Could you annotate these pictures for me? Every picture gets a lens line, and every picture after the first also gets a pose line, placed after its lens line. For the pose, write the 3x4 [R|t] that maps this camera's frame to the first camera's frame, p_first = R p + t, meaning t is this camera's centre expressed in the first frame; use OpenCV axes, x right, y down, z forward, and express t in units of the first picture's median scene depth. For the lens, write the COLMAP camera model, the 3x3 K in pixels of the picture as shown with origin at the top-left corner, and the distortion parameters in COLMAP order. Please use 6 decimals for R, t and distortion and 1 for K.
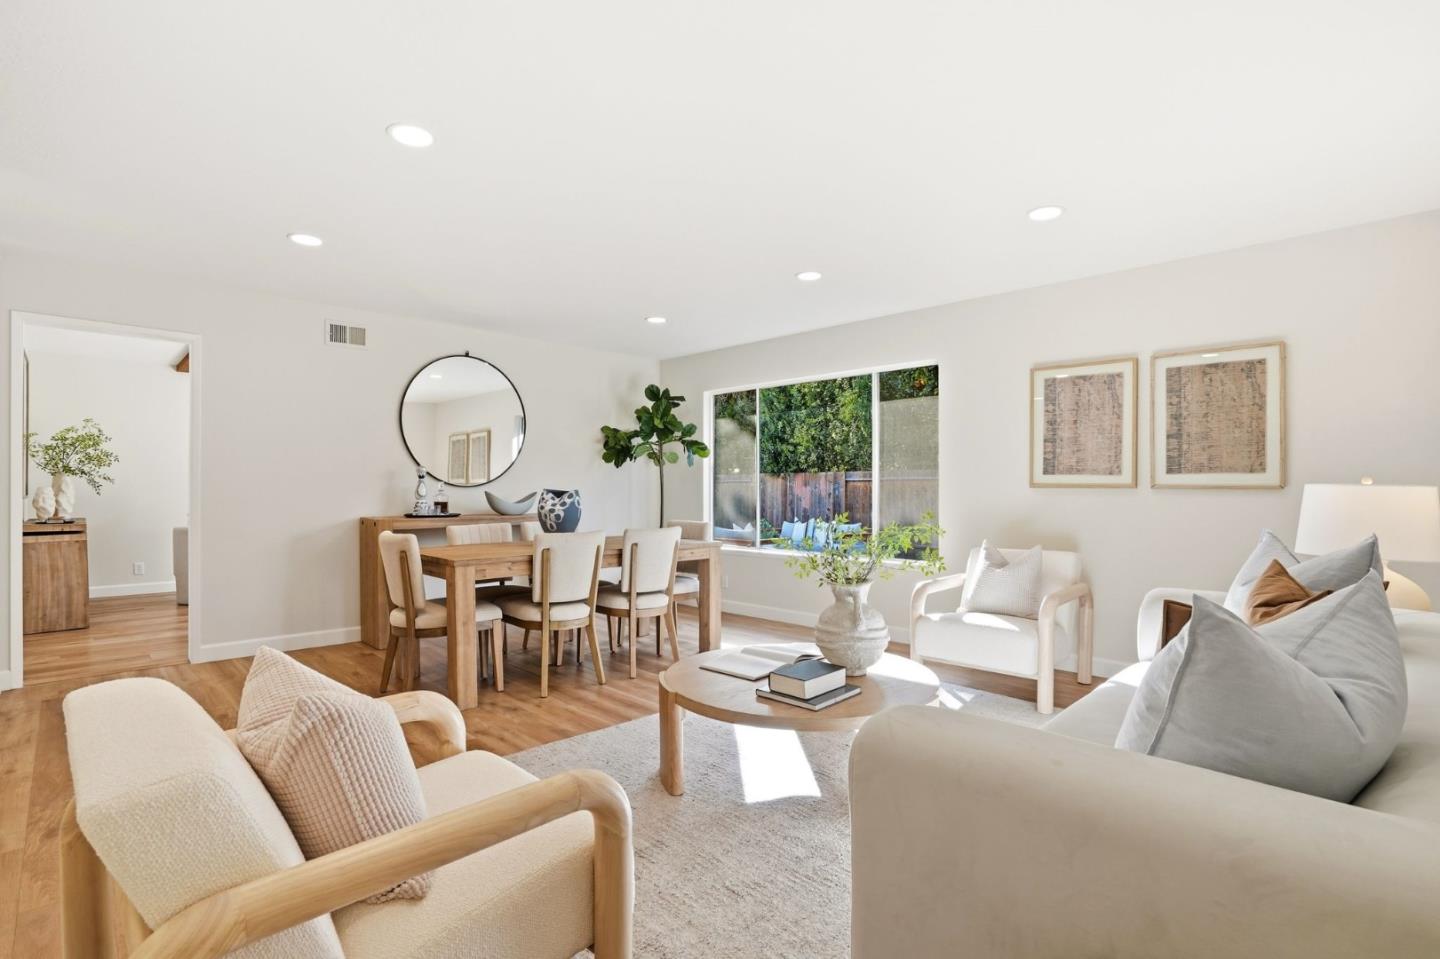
lens RADIAL K [[680.0, 0, 710.7], [0, 680.0, 488.2], [0, 0, 1]] dist [-0.059411, 0.022950]
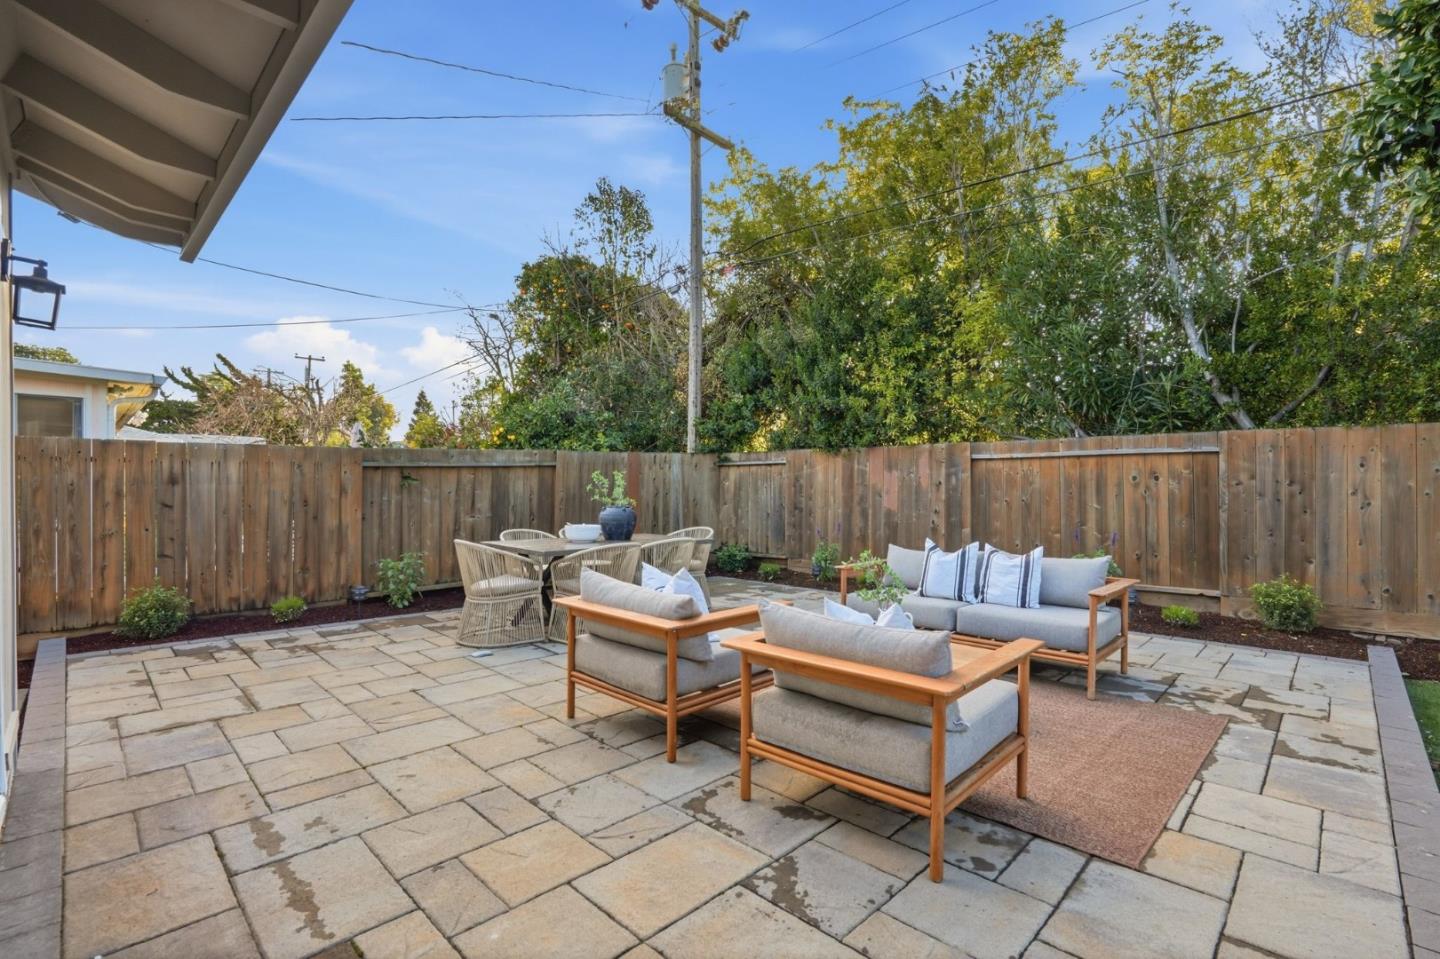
lens RADIAL K [[660.3, 0, 720.0], [0, 660.3, 479.5], [0, 0, 1]] dist [-0.059976, 0.021496]
pose [[0.999793, -0.005146, 0.019697, -0.030943], [0.005132, 0.999987, 0.000758, 0.010366], [-0.019701, -0.000657, 0.999806, 1.382305]]
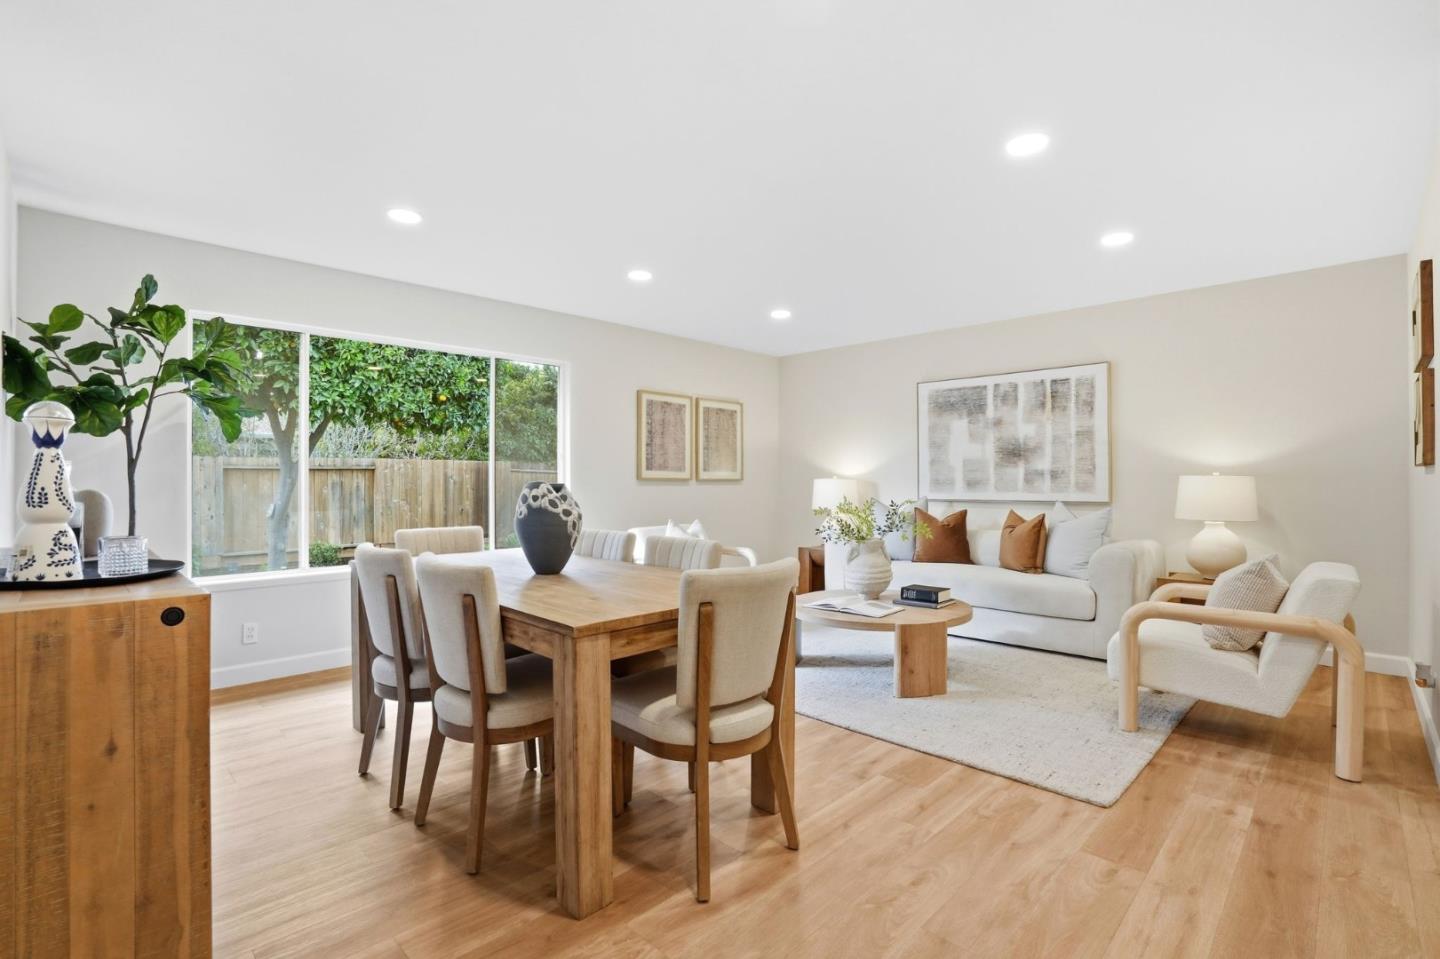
lens RADIAL K [[668.4, 0, 718.4], [0, 668.4, 480.3], [0, 0, 1]] dist [-0.063406, 0.022602]
pose [[-0.014652, -0.002732, 0.999889, -0.687247], [0.001062, 0.999996, 0.002748, -0.002699], [-0.999892, 0.001102, -0.014649, 0.707031]]
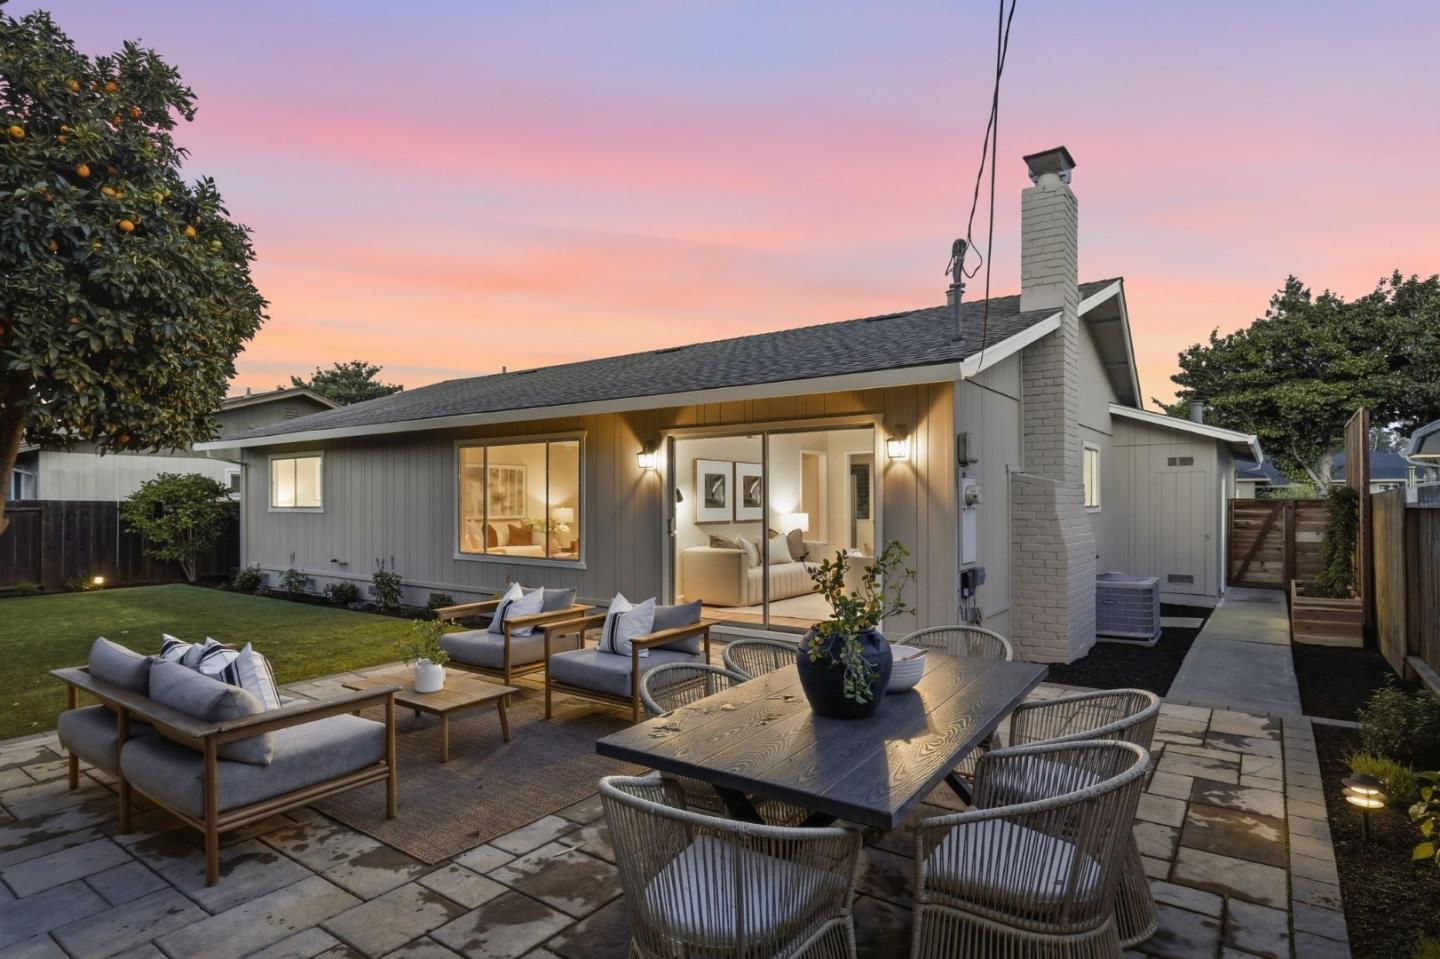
lens RADIAL K [[752.0, 0, 719.1], [0, 752.0, 487.0], [0, 0, 1]] dist [-0.000045, 0.000407]
pose [[-0.987231, -0.004368, -0.159233, -0.020014], [-0.001651, 0.999851, -0.017188, -0.039082], [0.159285, -0.016706, -0.987091, 3.092943]]
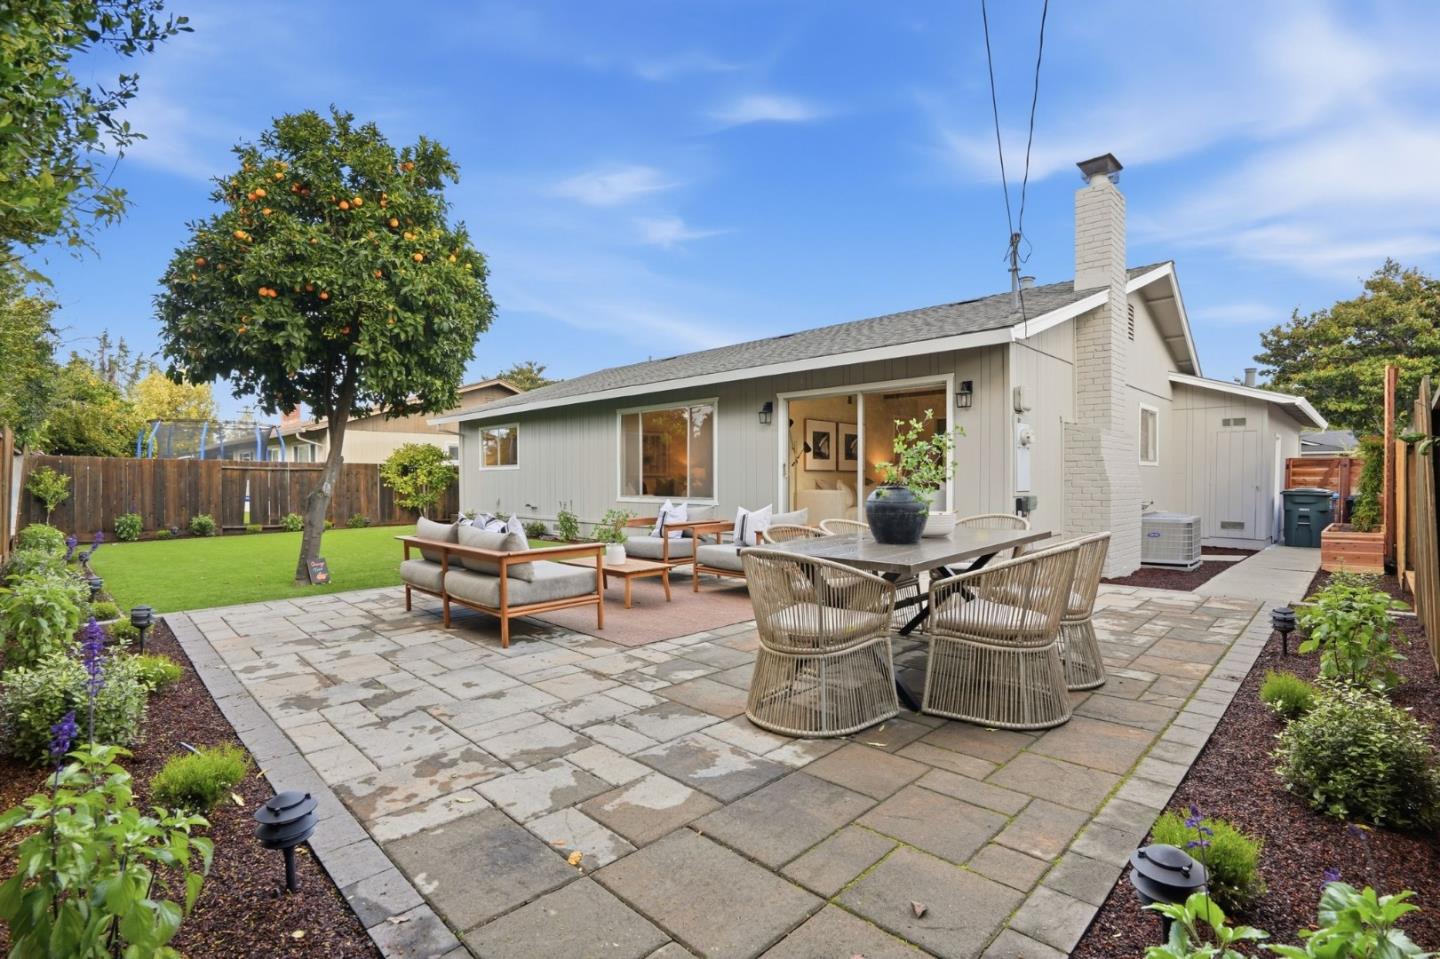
lens RADIAL K [[668.4, 0, 718.4], [0, 668.4, 480.3], [0, 0, 1]] dist [-0.063406, 0.022602]
pose [[-0.999981, -0.002339, 0.005777, -0.003863], [-0.002332, 0.999996, 0.001351, 0.046390], [-0.005780, 0.001338, -0.999982, 3.310068]]
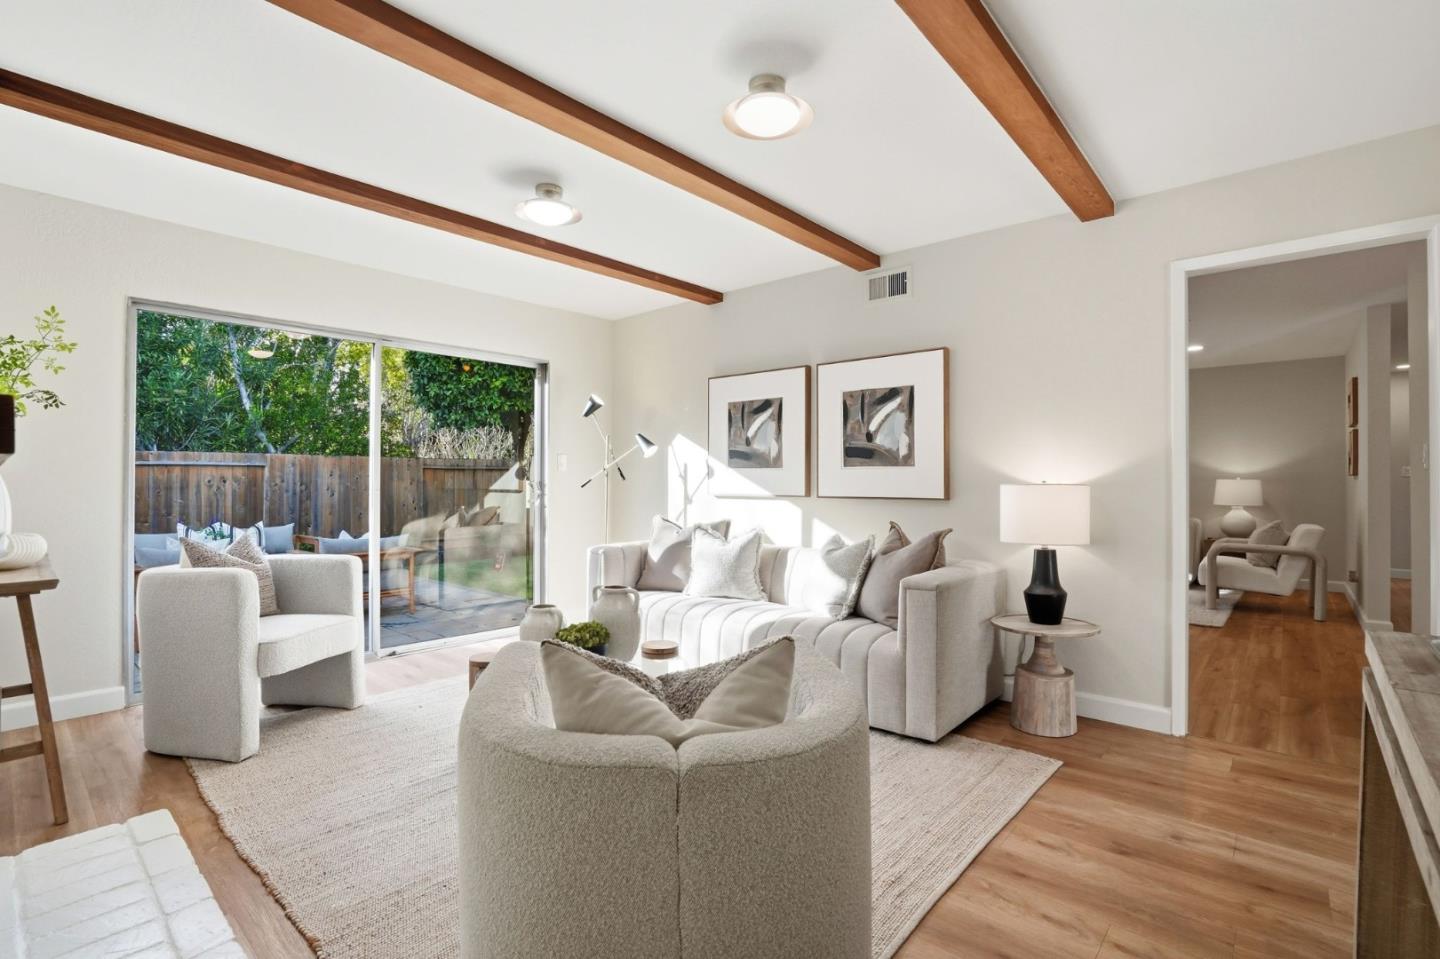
lens RADIAL K [[660.3, 0, 720.0], [0, 660.3, 479.5], [0, 0, 1]] dist [-0.059976, 0.021496]
pose [[-0.066313, -0.003900, 0.997791, -1.171666], [-0.004336, 0.999984, 0.003620, -0.006261], [-0.997789, -0.004086, -0.066329, 1.260442]]
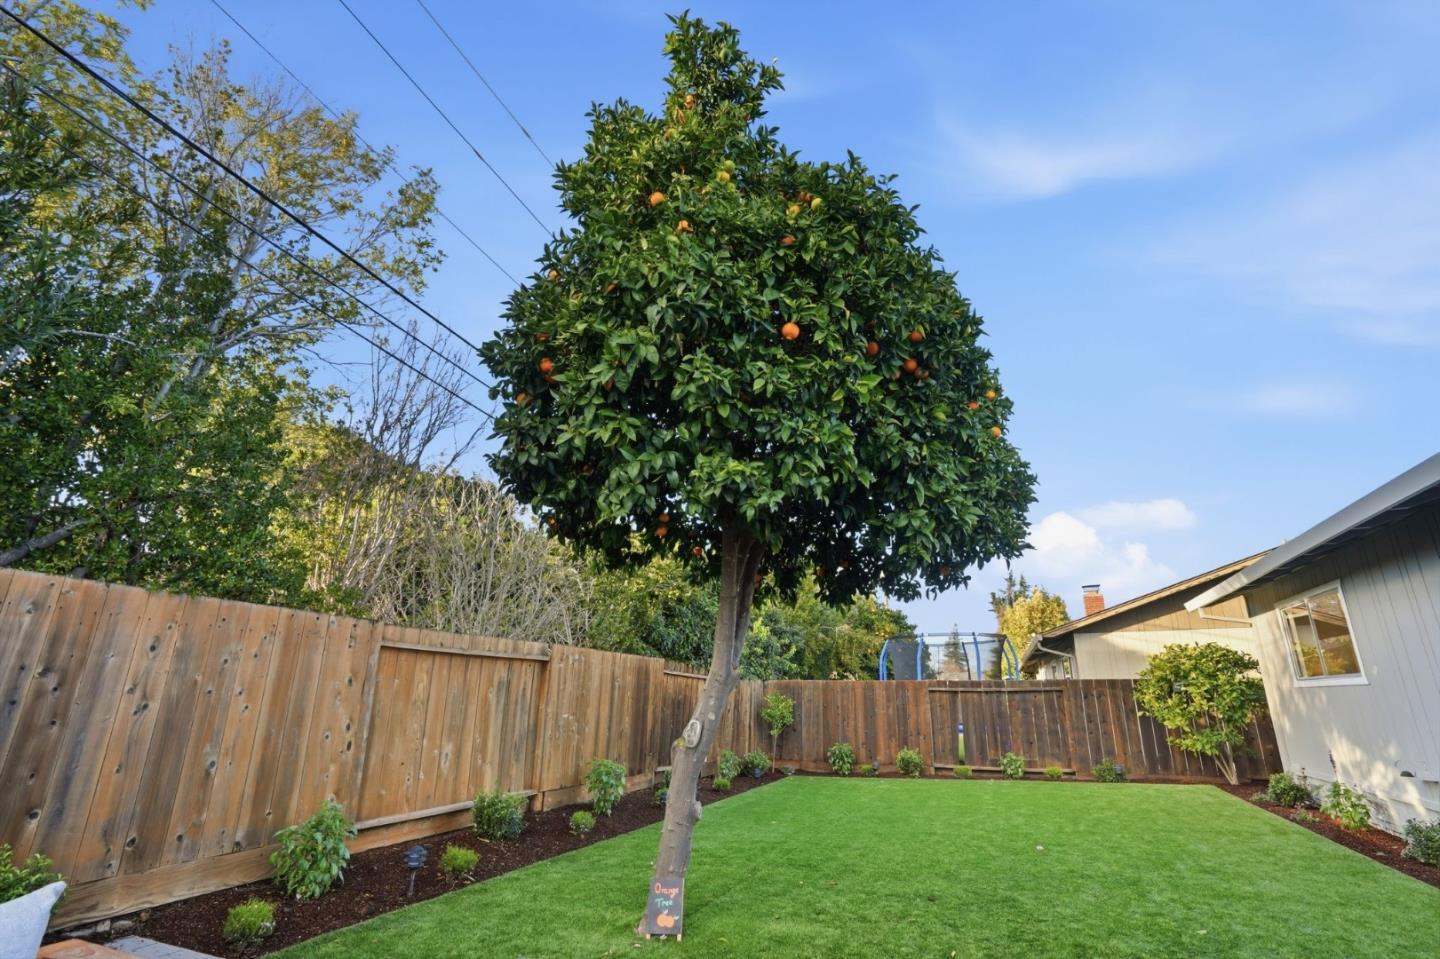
lens RADIAL K [[668.4, 0, 718.4], [0, 668.4, 480.3], [0, 0, 1]] dist [-0.063406, 0.022602]
pose [[-0.357849, 0.286546, 0.888727, 0.104638], [-0.011223, 0.950364, -0.310938, 0.031777], [-0.933712, -0.121243, -0.336871, 2.063798]]
